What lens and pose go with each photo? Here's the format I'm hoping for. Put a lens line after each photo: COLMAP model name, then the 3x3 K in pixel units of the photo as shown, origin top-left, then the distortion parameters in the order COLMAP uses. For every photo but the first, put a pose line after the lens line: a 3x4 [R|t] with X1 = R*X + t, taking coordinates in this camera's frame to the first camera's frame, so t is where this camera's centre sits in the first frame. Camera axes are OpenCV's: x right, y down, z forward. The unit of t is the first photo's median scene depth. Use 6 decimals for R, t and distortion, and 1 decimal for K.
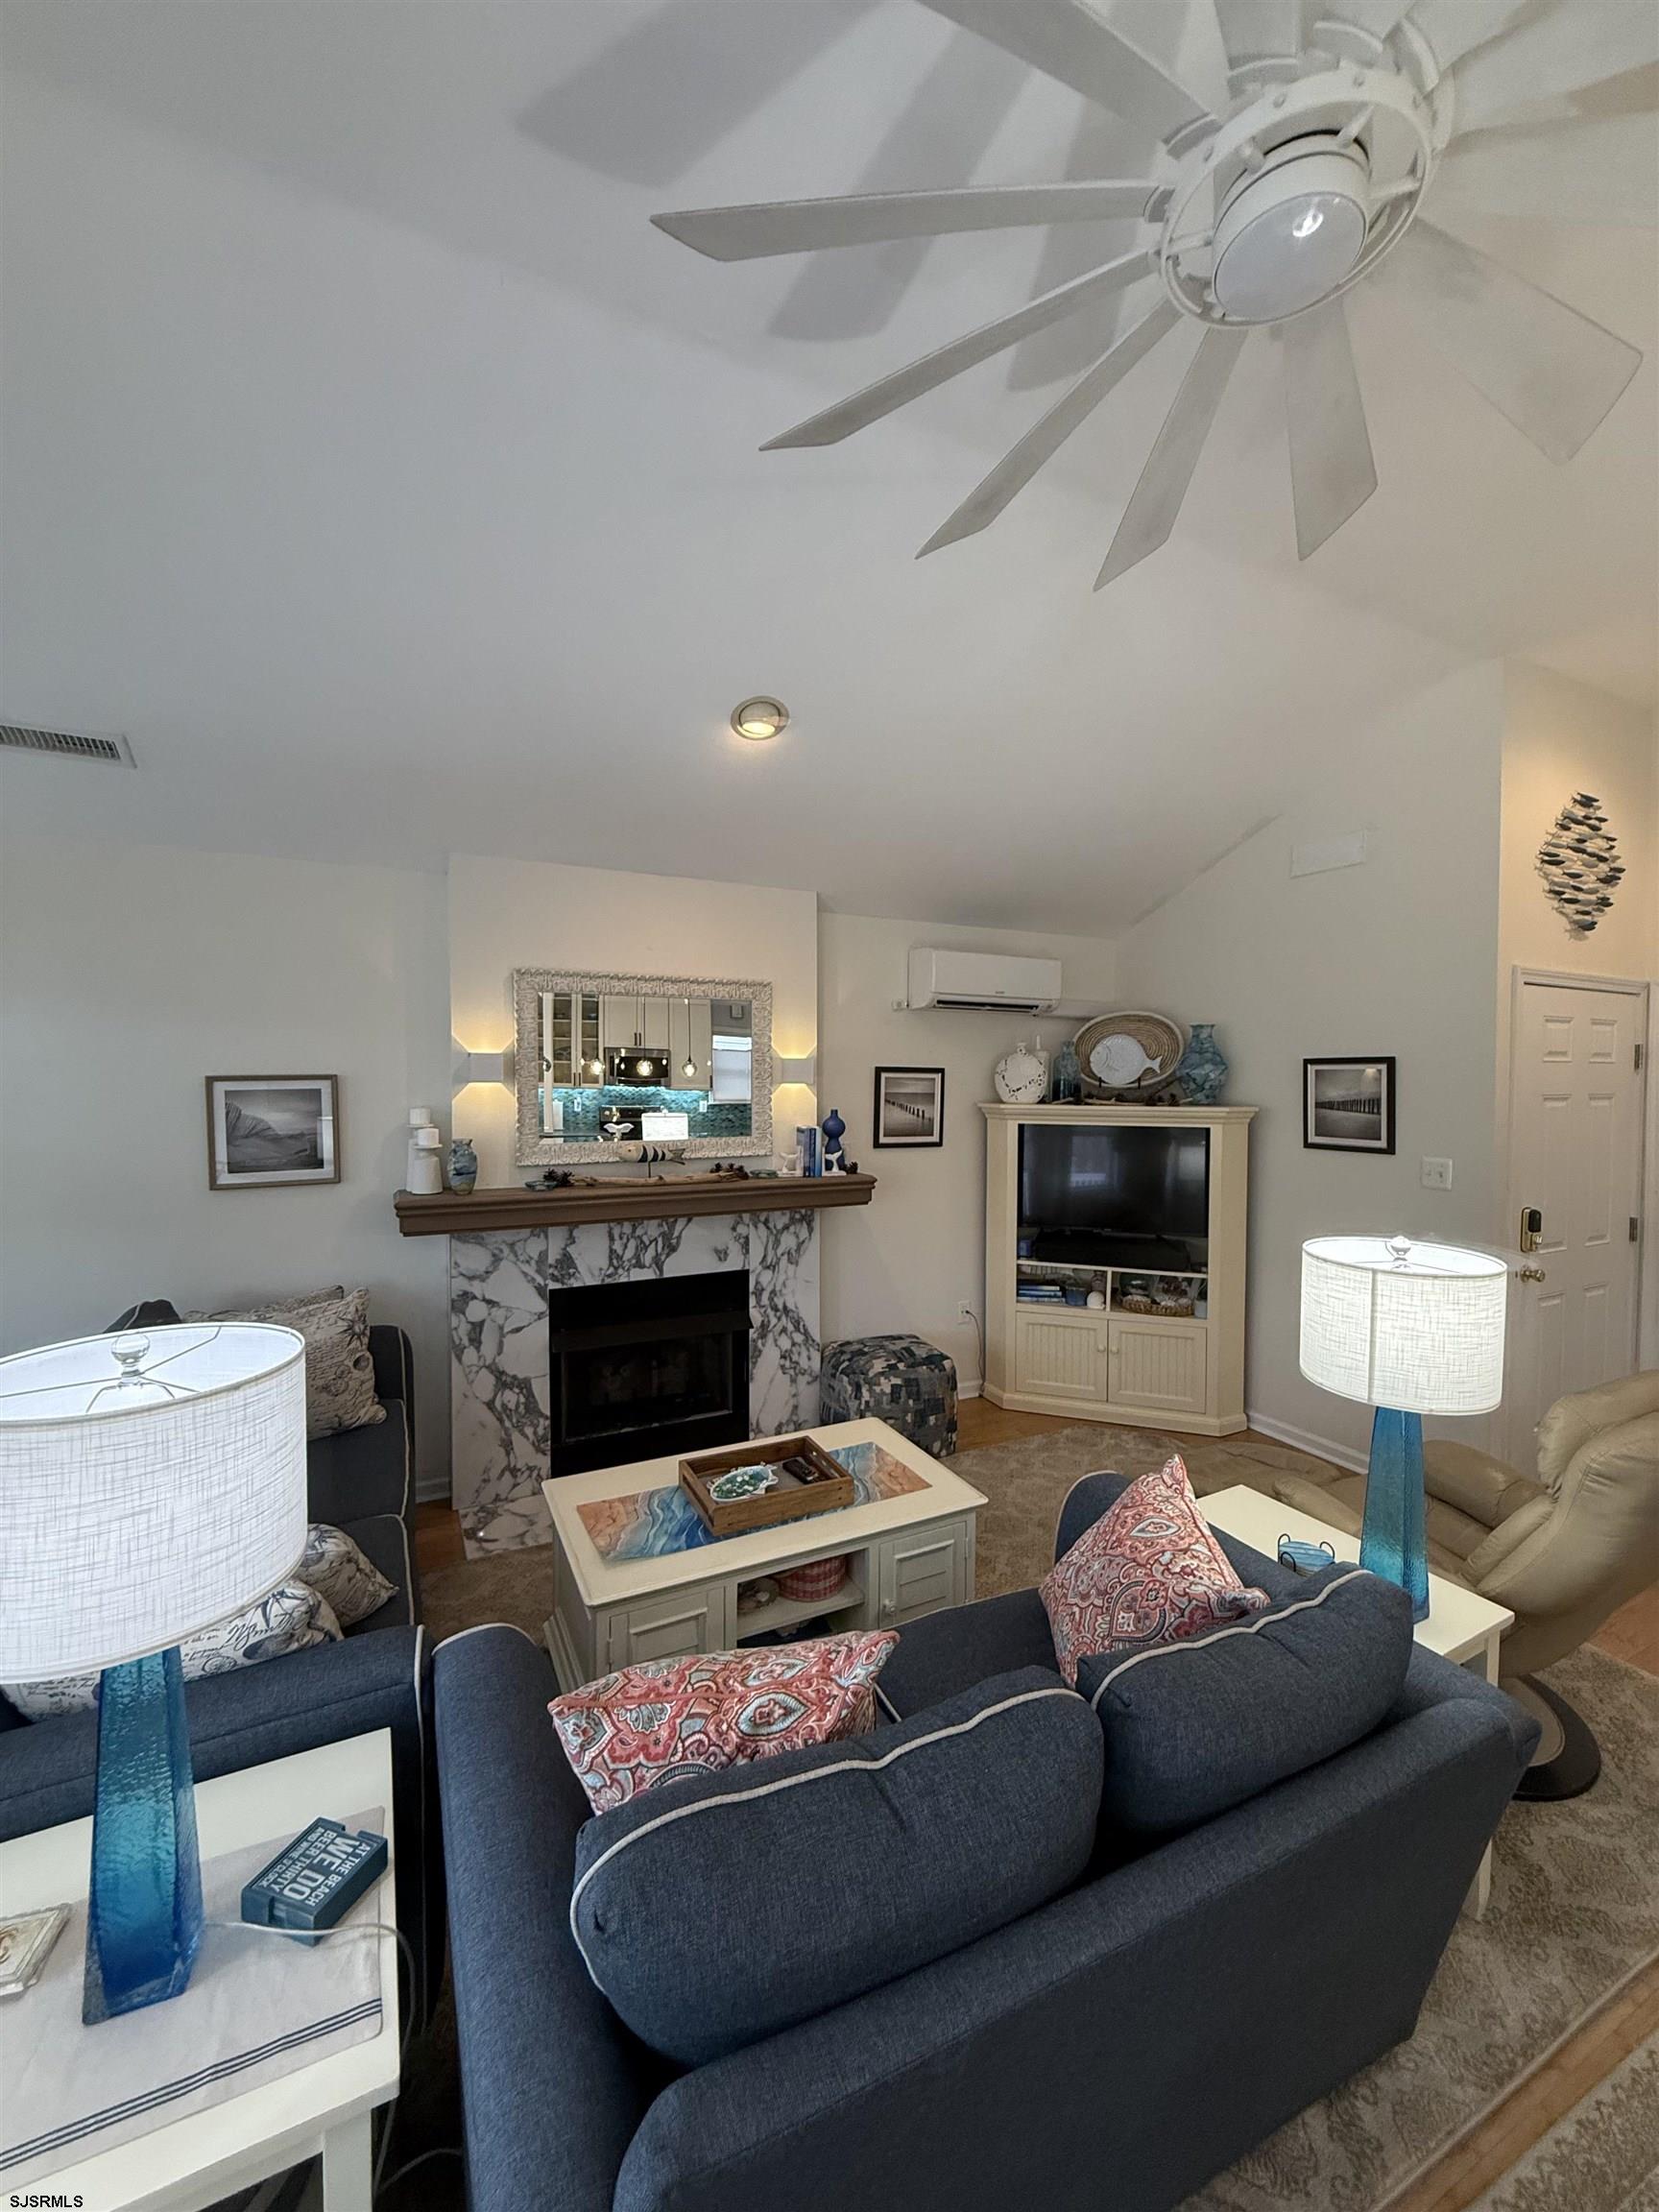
lens RADIAL K [[880.0, 0, 833.2], [0, 880.0, 1102.5], [0, 0, 1]] dist [0.001811, -0.000153]
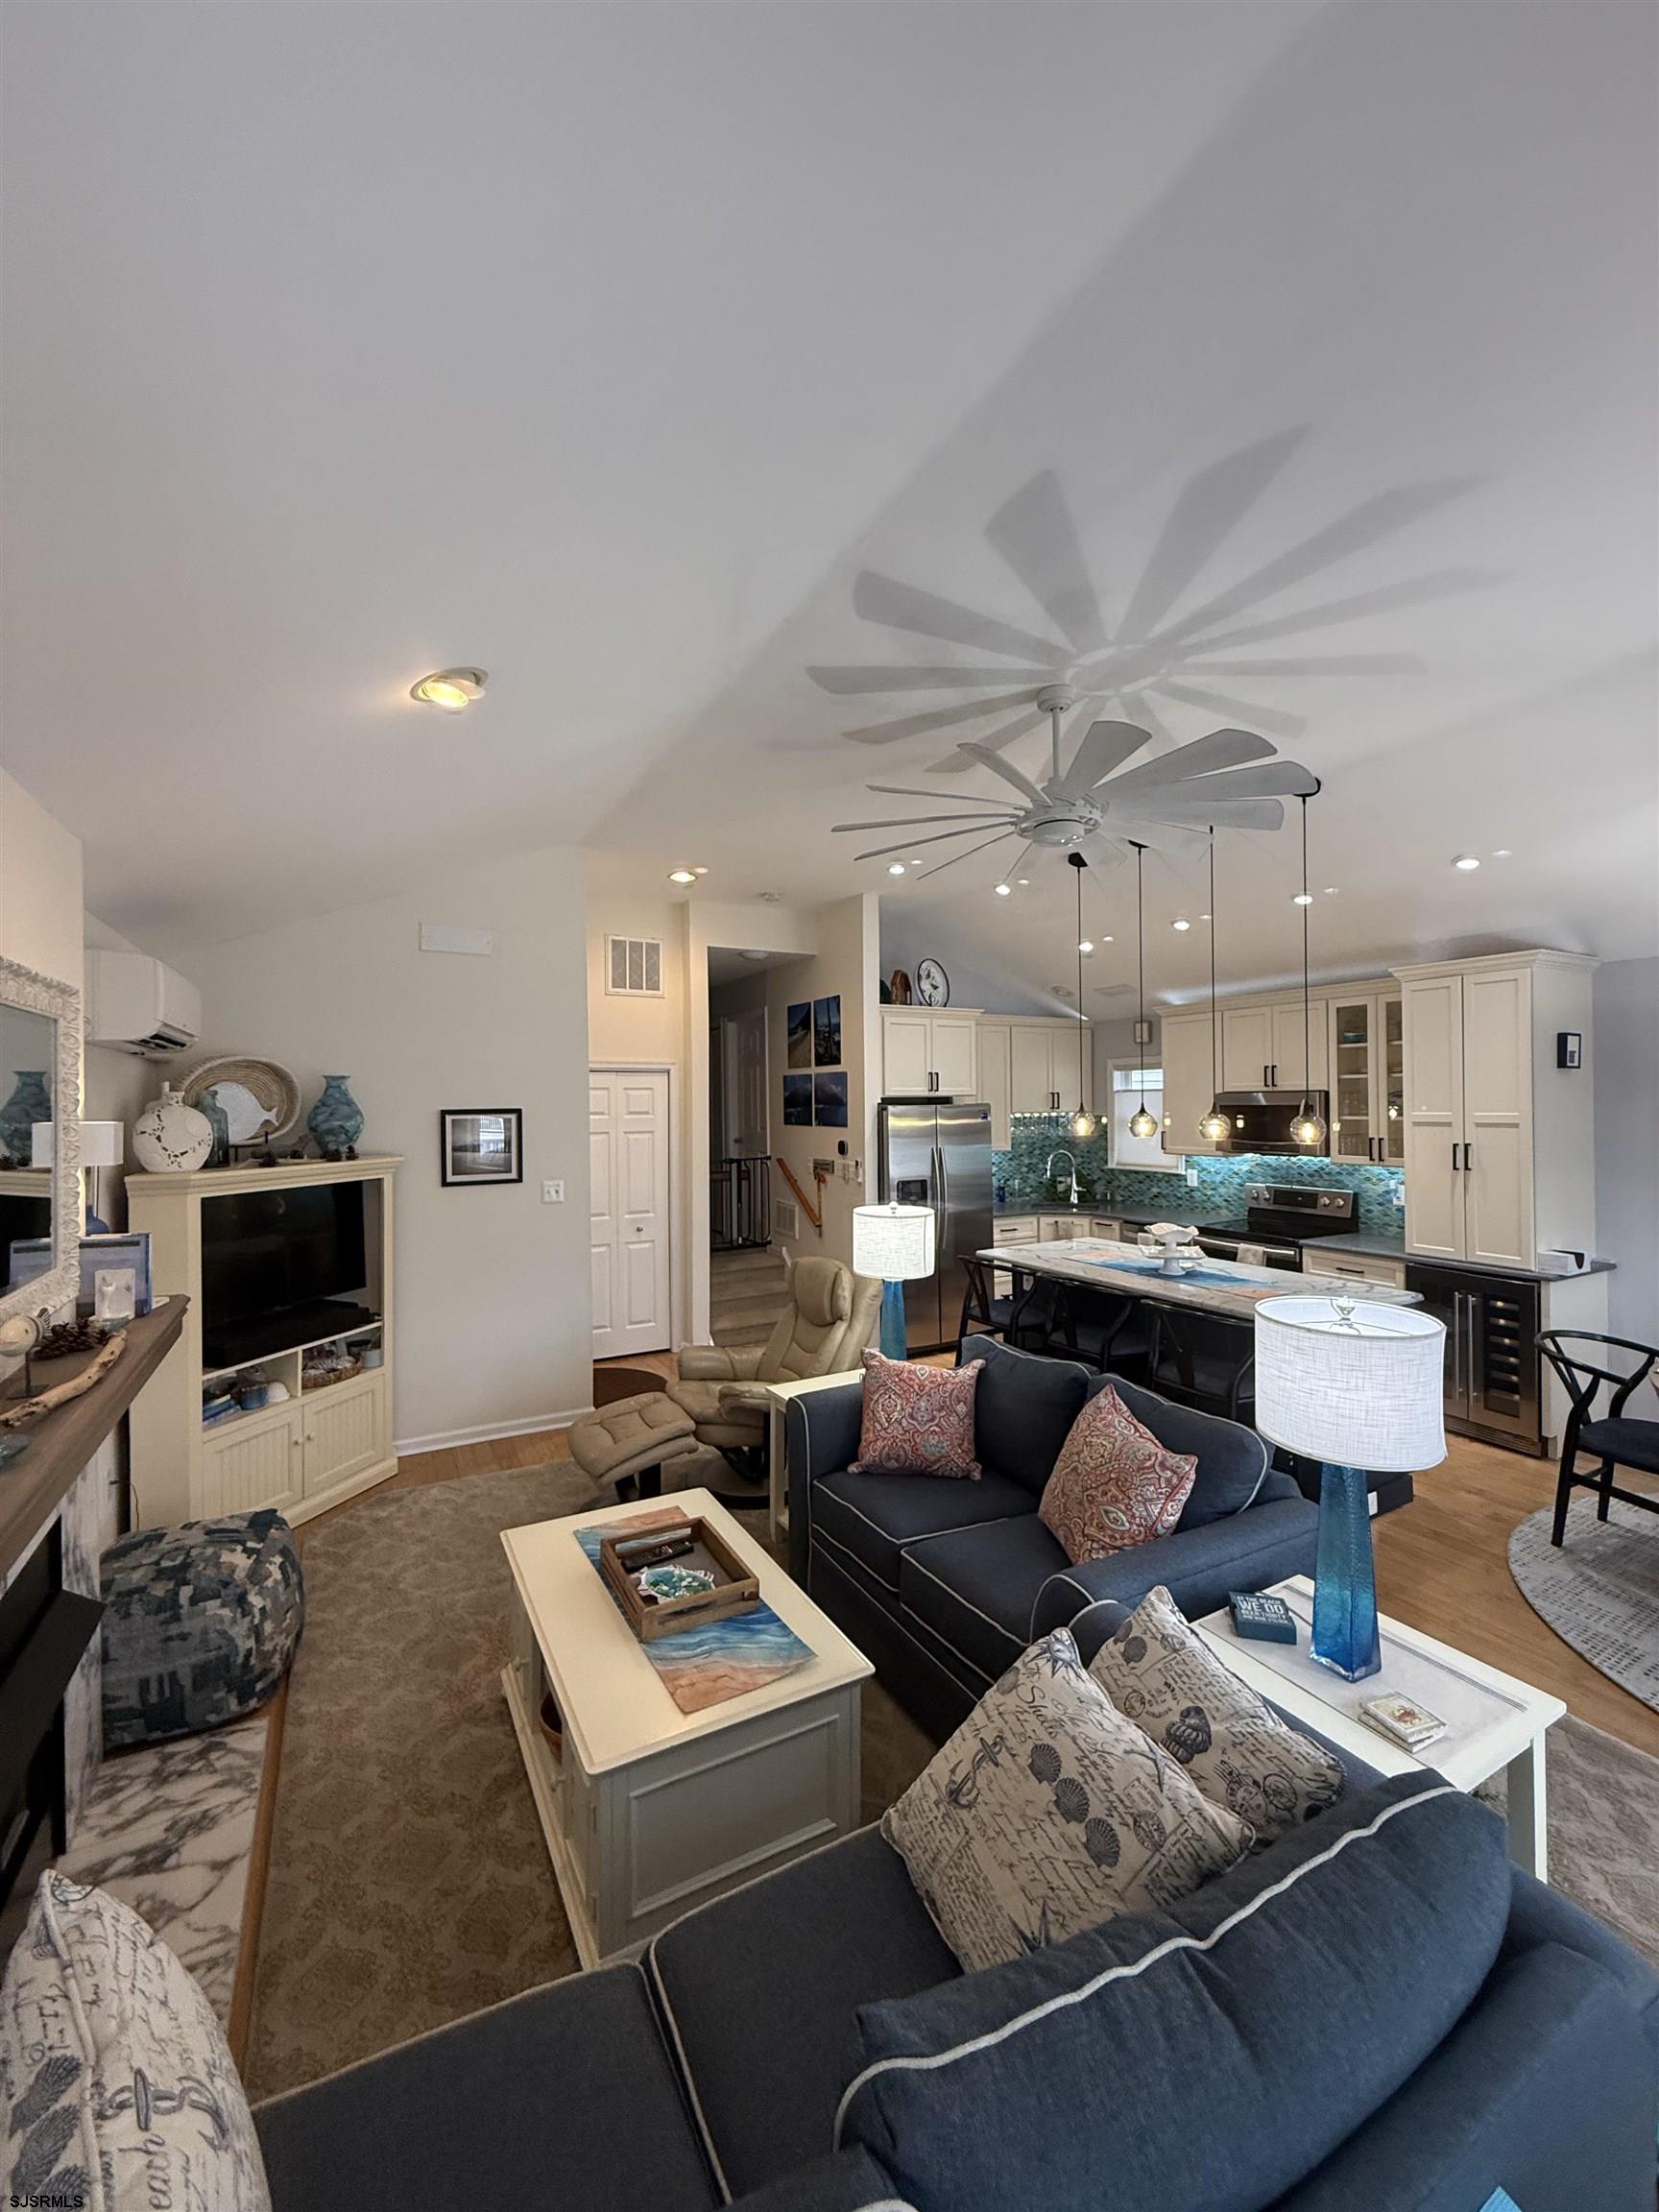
lens RADIAL K [[880.0, 0, 833.2], [0, 880.0, 1102.5], [0, 0, 1]] dist [0.001811, -0.000153]
pose [[-0.039397, -0.005904, 0.999206, -0.673788], [0.037988, 0.999251, 0.007402, -0.050814], [-0.998501, 0.038249, -0.039143, 0.553756]]
